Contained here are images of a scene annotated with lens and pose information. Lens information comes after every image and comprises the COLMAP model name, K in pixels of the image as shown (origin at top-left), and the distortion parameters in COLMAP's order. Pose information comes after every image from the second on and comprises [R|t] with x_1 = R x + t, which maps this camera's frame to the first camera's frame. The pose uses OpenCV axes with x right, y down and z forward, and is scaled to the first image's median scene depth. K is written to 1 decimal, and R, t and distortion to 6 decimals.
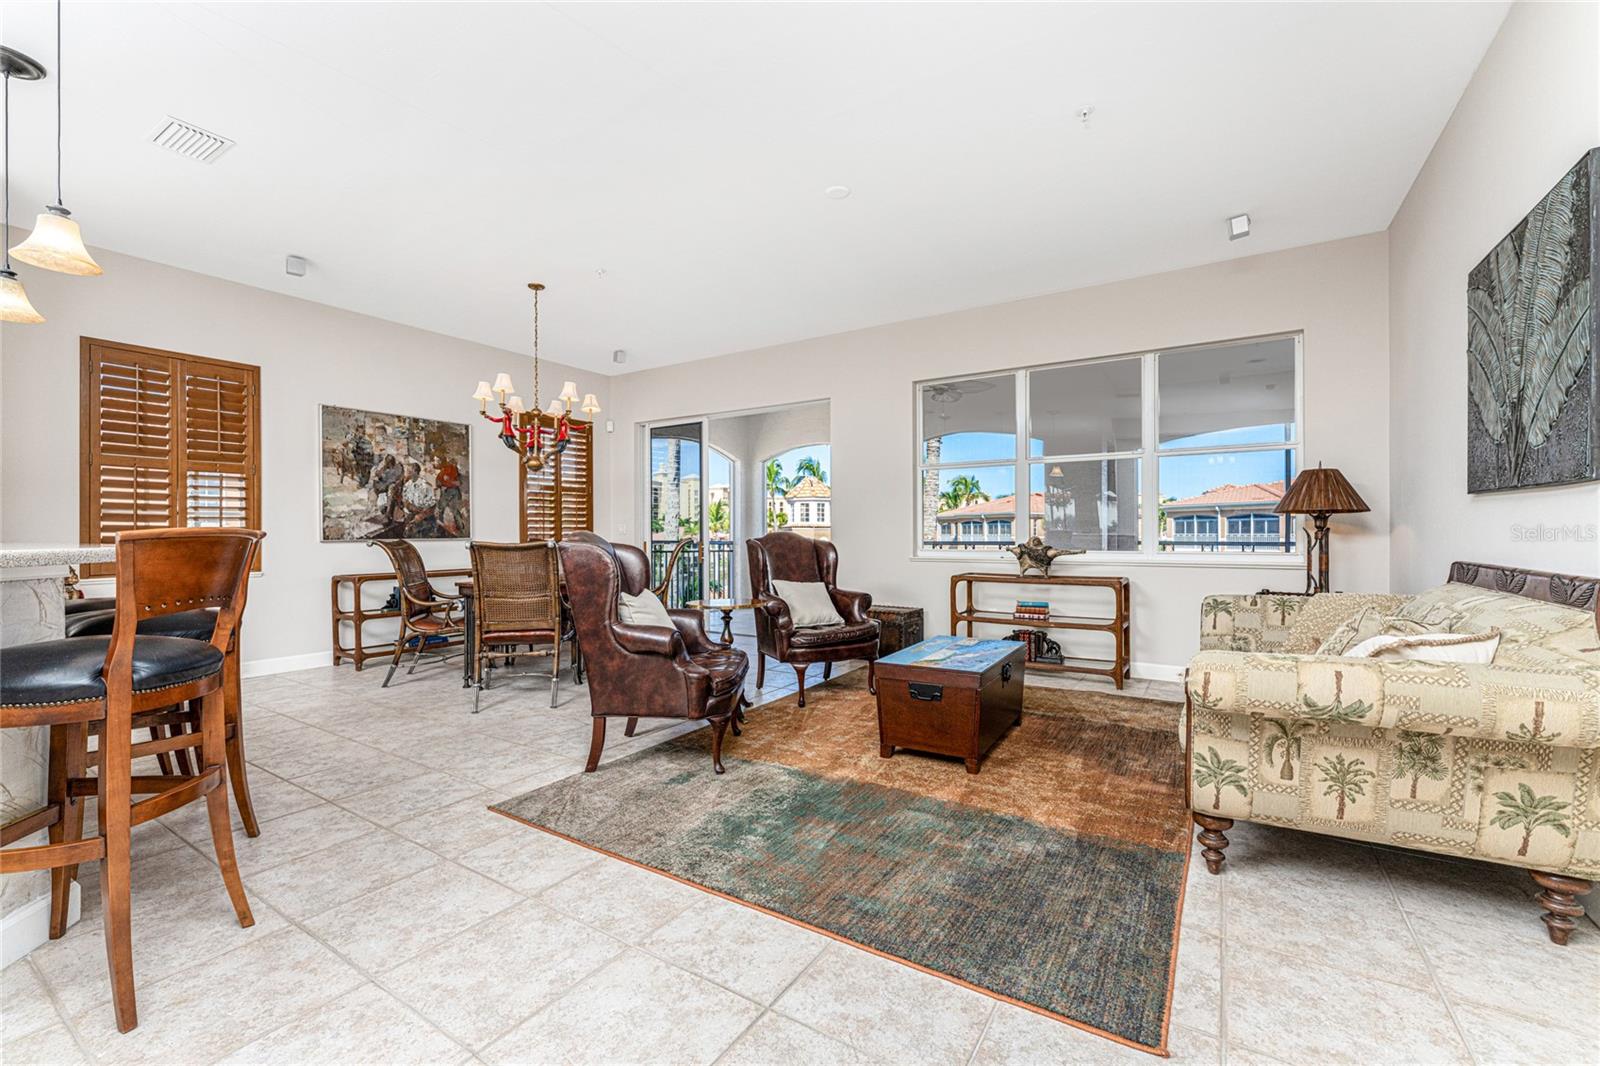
lens RADIAL K [[644.7, 0, 799.3], [0, 644.7, 534.2], [0, 0, 1]] dist [-0.003655, 0.000812]
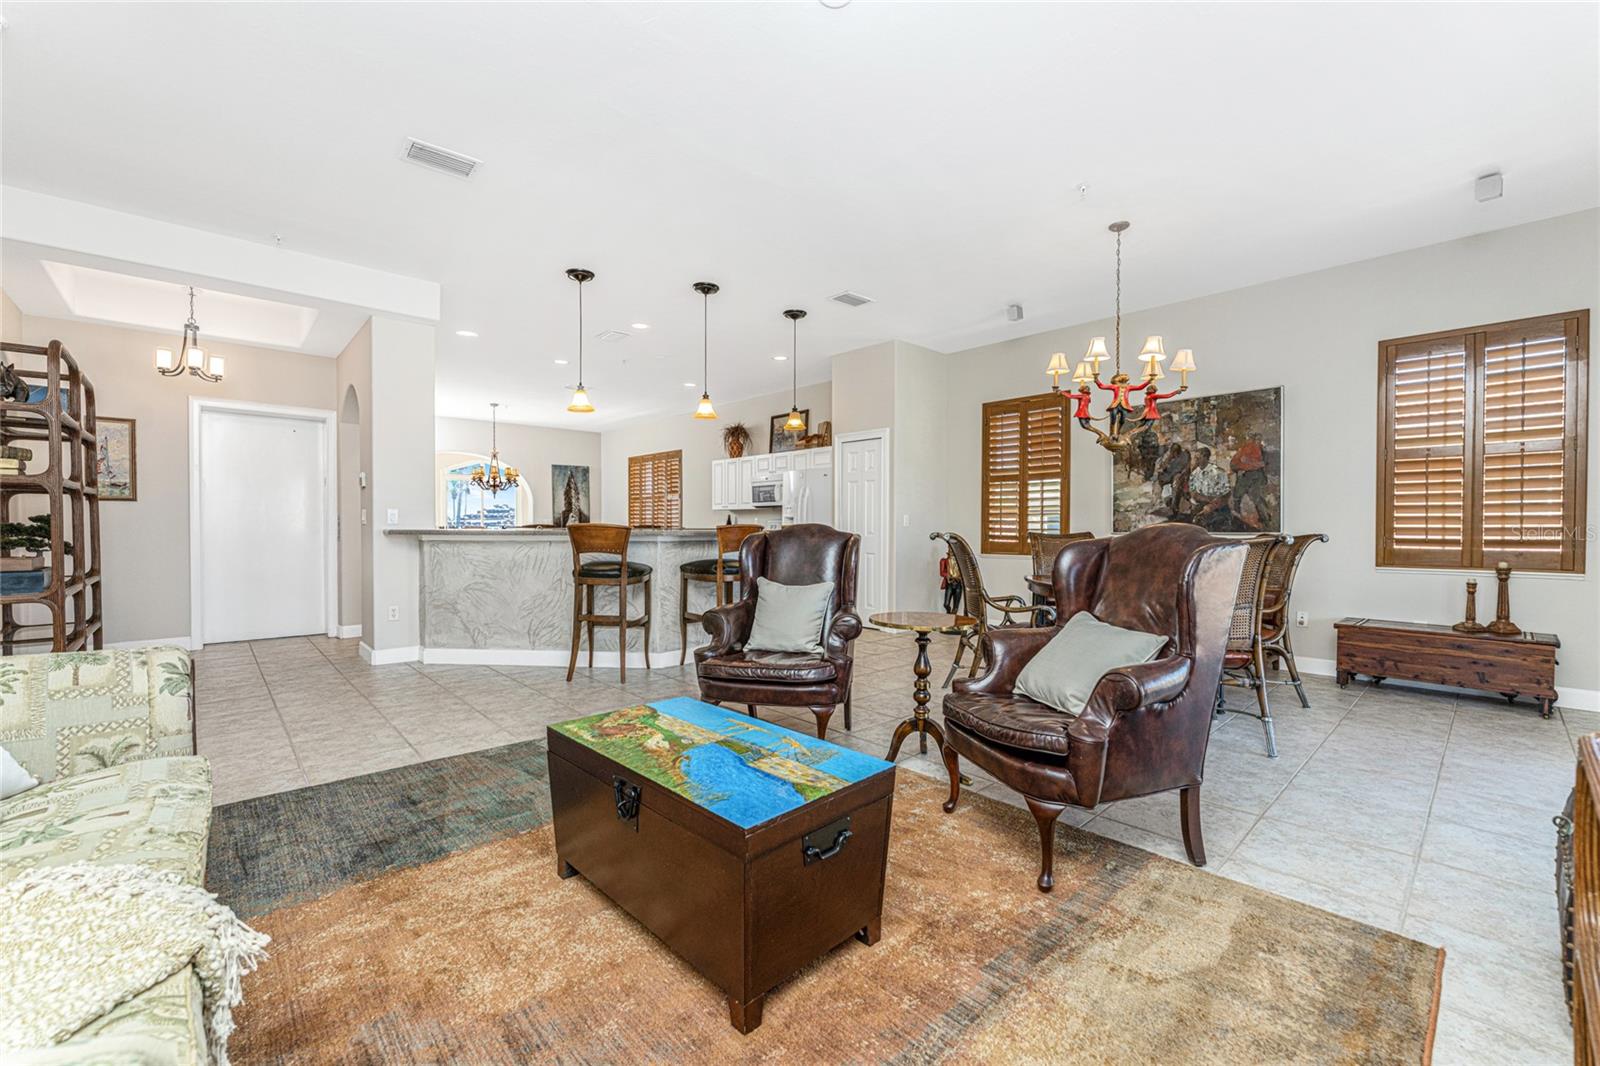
lens RADIAL K [[644.7, 0, 794.3], [0, 644.7, 533.7], [0, 0, 1]] dist [-0.003655, 0.000812]
pose [[-0.249647, 0.013311, -0.968245, 0.432690], [-0.003951, 0.999883, 0.014764, -0.002081], [0.968329, 0.007512, -0.249565, 0.702485]]
